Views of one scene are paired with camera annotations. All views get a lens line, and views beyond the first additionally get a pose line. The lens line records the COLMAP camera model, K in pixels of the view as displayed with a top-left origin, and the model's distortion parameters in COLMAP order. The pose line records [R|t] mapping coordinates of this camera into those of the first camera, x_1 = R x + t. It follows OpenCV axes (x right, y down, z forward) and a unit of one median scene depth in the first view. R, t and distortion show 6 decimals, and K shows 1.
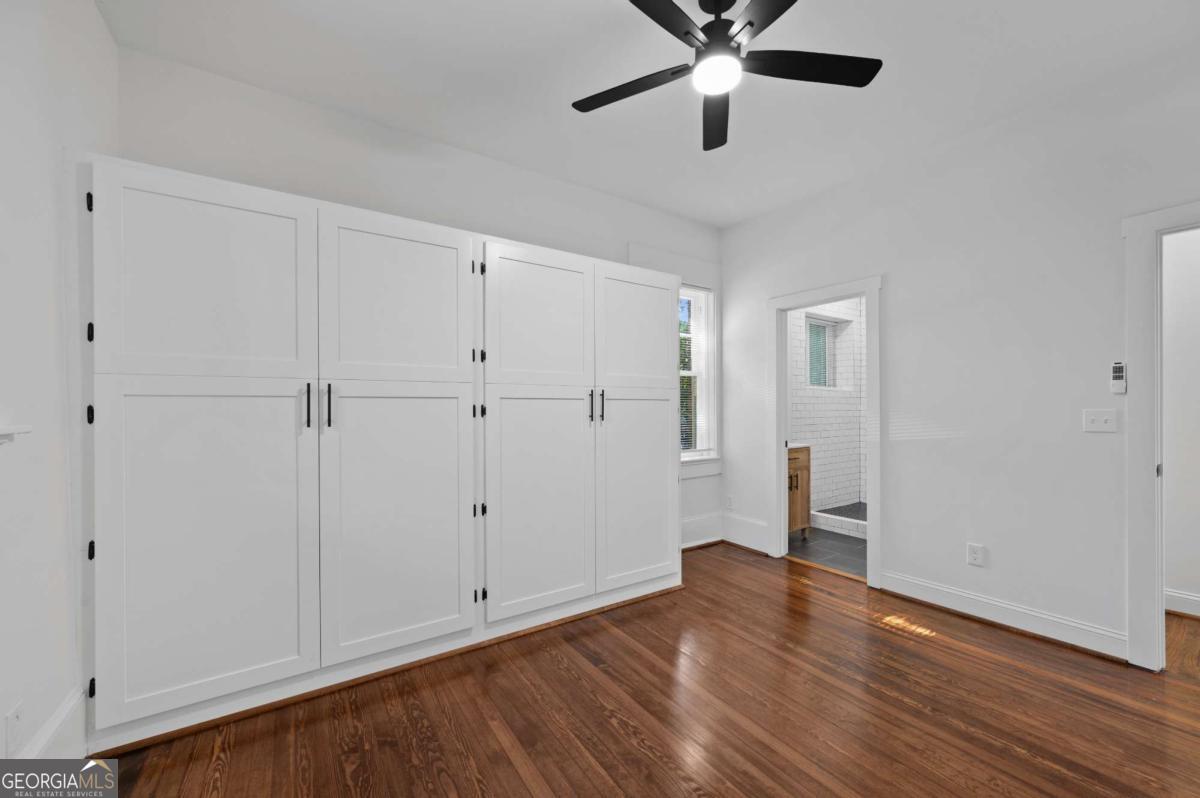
lens RADIAL K [[473.0, 0, 603.5], [0, 473.0, 408.4], [0, 0, 1]] dist [-0.001940, -0.000377]
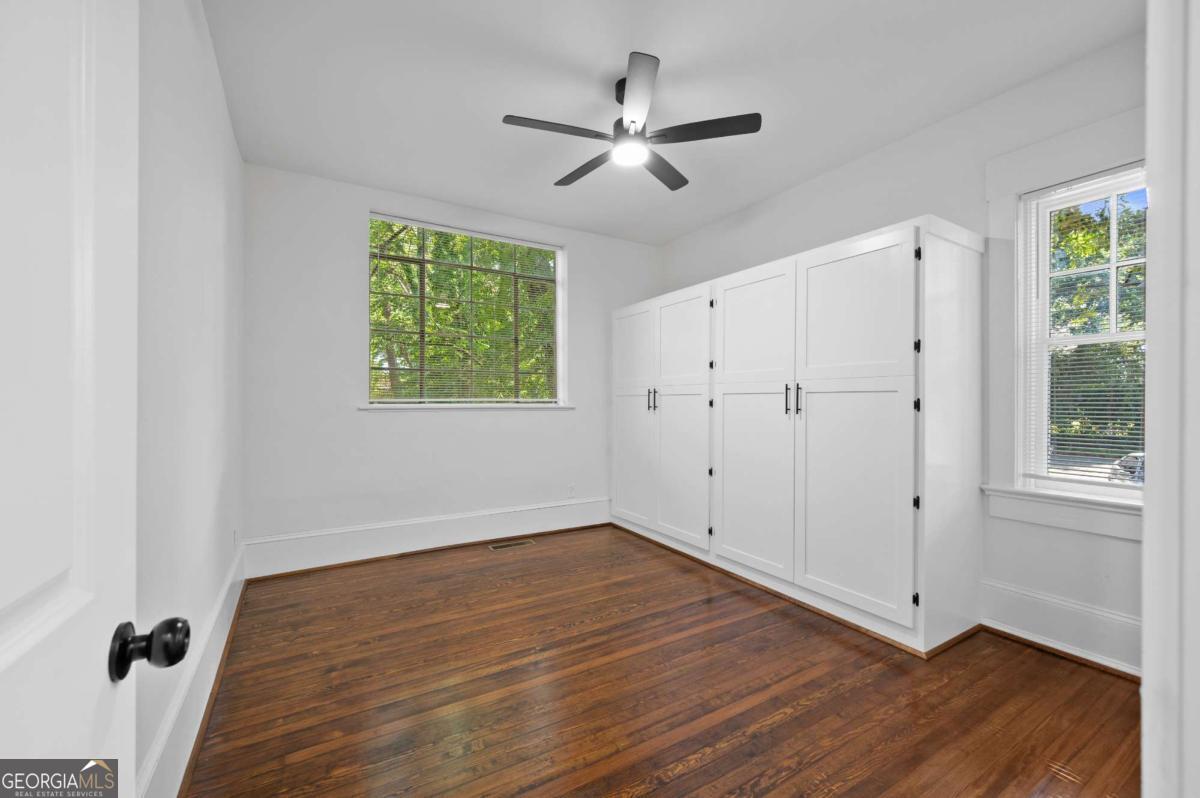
lens RADIAL K [[473.0, 0, 603.5], [0, 473.0, 408.4], [0, 0, 1]] dist [-0.001940, -0.000377]
pose [[-0.062539, 0.014796, -0.997933, 1.202152], [-0.005675, 0.999869, 0.015180, 0.001087], [0.998026, 0.006613, -0.062447, 0.766923]]
